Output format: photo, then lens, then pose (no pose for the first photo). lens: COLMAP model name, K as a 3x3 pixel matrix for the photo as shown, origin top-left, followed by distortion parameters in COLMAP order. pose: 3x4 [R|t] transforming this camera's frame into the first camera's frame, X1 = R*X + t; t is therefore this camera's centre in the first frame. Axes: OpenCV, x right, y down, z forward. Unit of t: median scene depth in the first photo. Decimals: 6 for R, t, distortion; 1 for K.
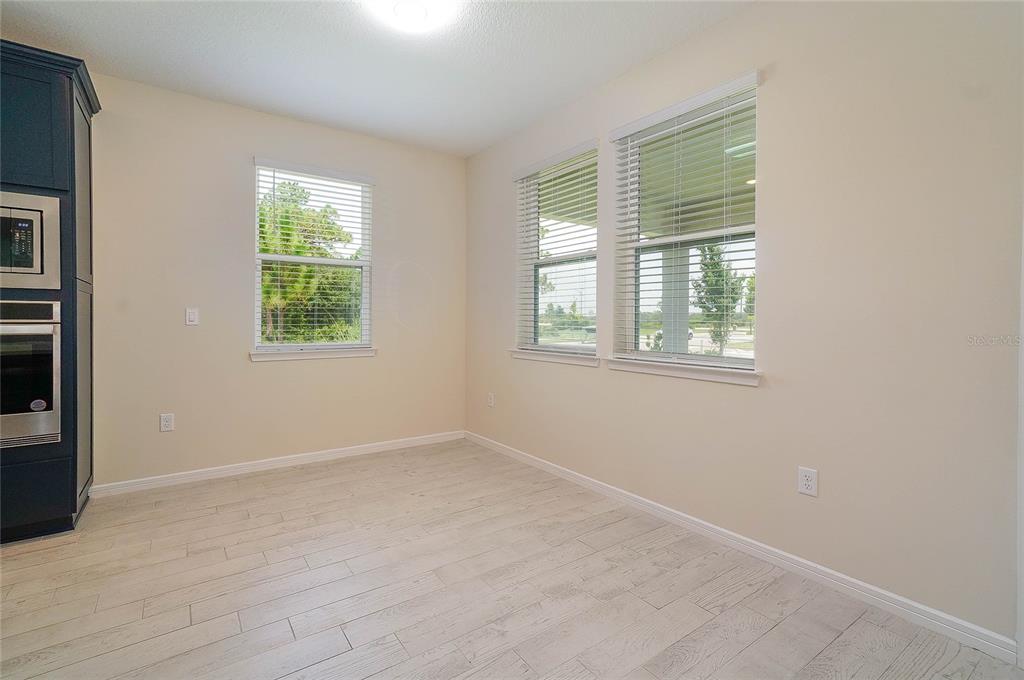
lens RADIAL K [[463.7, 0, 501.9], [0, 463.7, 323.9], [0, 0, 1]] dist [0.020570, 0.000155]
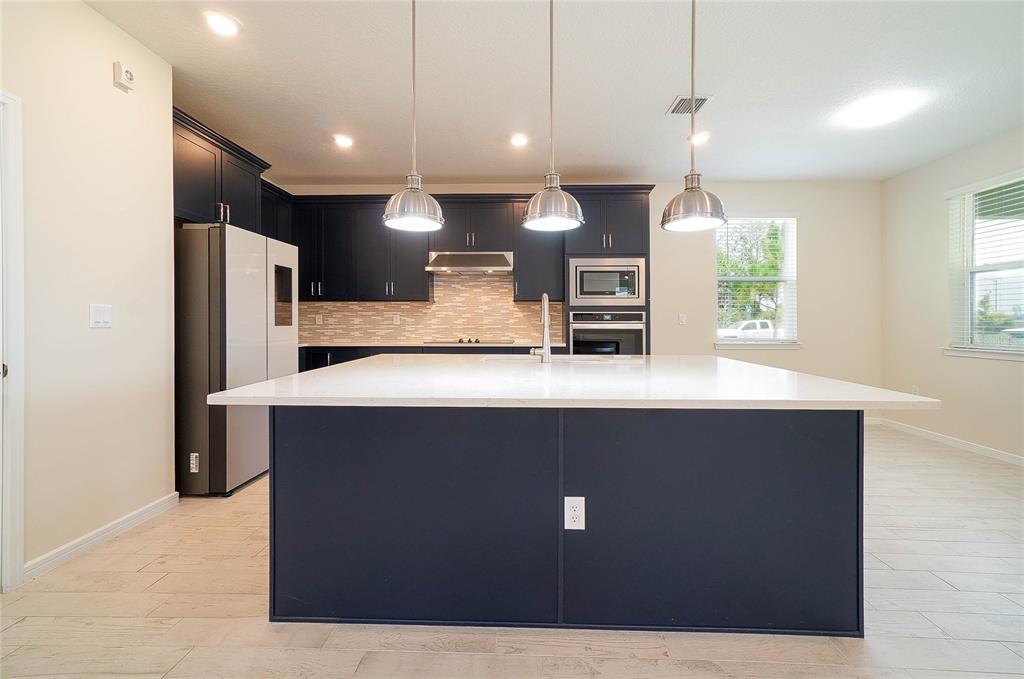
lens RADIAL K [[465.3, 0, 519.3], [0, 465.3, 320.9], [0, 0, 1]] dist [0.007446, -0.000017]
pose [[0.812947, 0.000306, -0.582338, -0.248196], [-0.004447, 0.999974, -0.005683, 0.002300], [0.582321, 0.007210, 0.812927, -0.838678]]
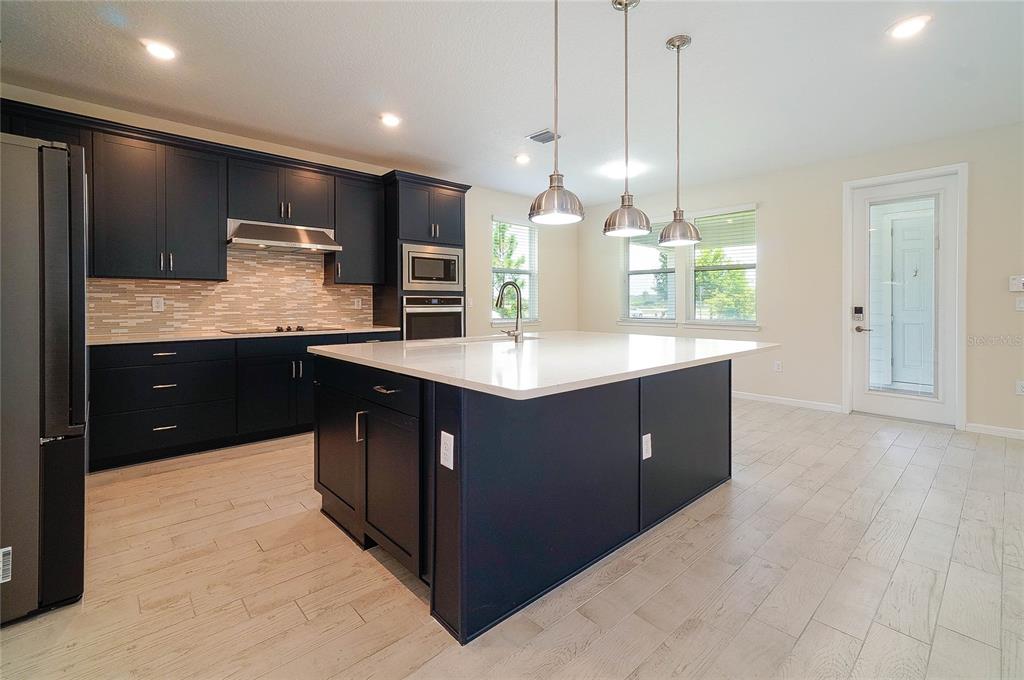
lens RADIAL K [[454.0, 0, 509.4], [0, 454.0, 307.4], [0, 0, 1]] dist [-0.000927, -0.000051]
pose [[0.989396, -0.005785, 0.145128, -1.028546], [0.005841, 0.999983, 0.000040, 0.003573], [-0.145126, 0.000809, 0.989413, -1.102412]]
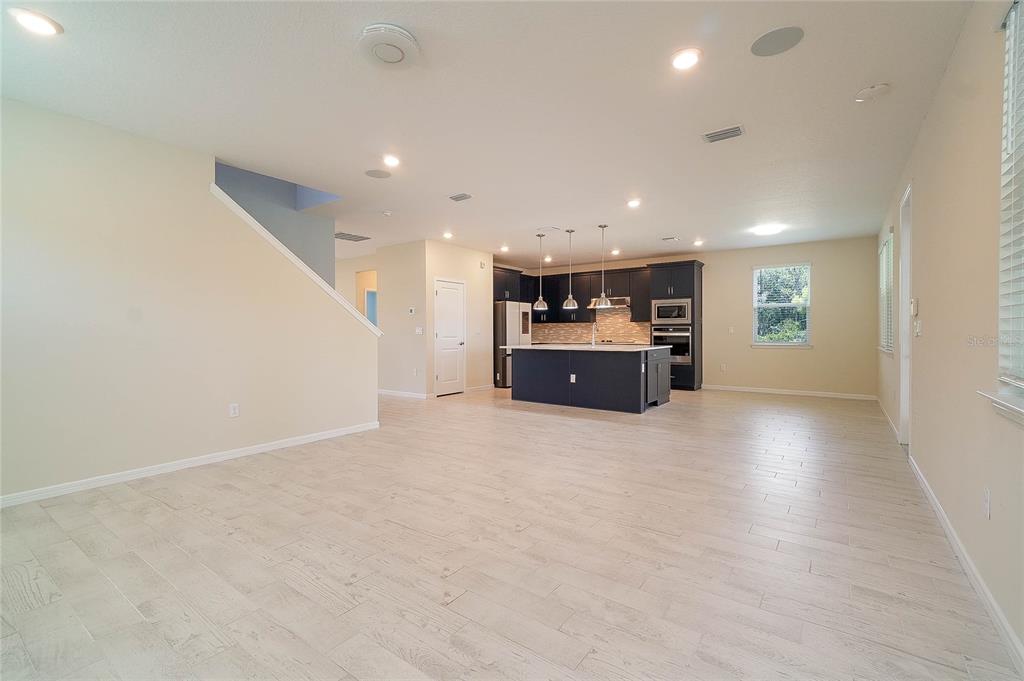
lens RADIAL K [[463.7, 0, 501.9], [0, 463.7, 324.4], [0, 0, 1]] dist [0.020570, 0.000155]
pose [[0.332676, -0.019159, -0.942847, 1.990193], [-0.007035, 0.999715, -0.022797, 0.027516], [0.943015, 0.014217, 0.332446, -1.593835]]
